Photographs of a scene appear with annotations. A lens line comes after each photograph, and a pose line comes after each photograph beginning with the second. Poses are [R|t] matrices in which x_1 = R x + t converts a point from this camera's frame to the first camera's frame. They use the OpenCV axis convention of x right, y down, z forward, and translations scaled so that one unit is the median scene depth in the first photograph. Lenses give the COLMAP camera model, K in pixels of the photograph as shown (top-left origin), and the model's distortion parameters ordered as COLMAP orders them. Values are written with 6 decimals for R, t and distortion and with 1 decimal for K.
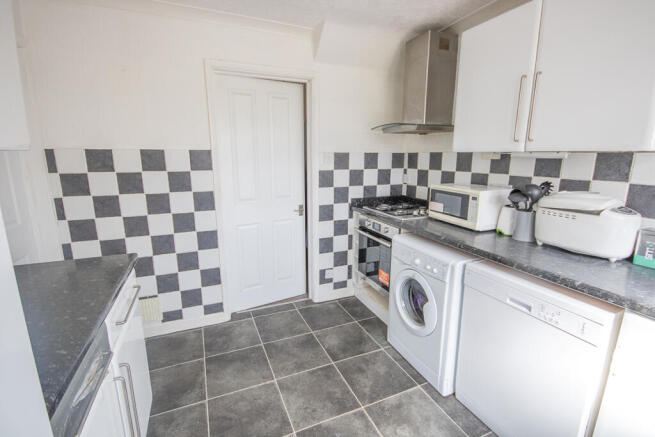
lens RADIAL K [[300.9, 0, 325.9], [0, 300.9, 215.1], [0, 0, 1]] dist [-0.006251, -0.000723]
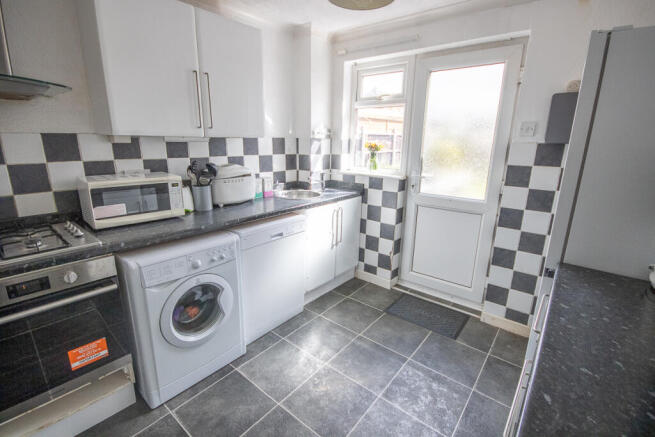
lens RADIAL K [[300.9, 0, 324.8], [0, 300.9, 221.3], [0, 0, 1]] dist [-0.006251, -0.000723]
pose [[-0.451972, -0.236658, 0.860067, -0.620810], [0.165372, 0.925222, 0.341491, -0.207789], [-0.876569, 0.296575, -0.379038, 1.029541]]
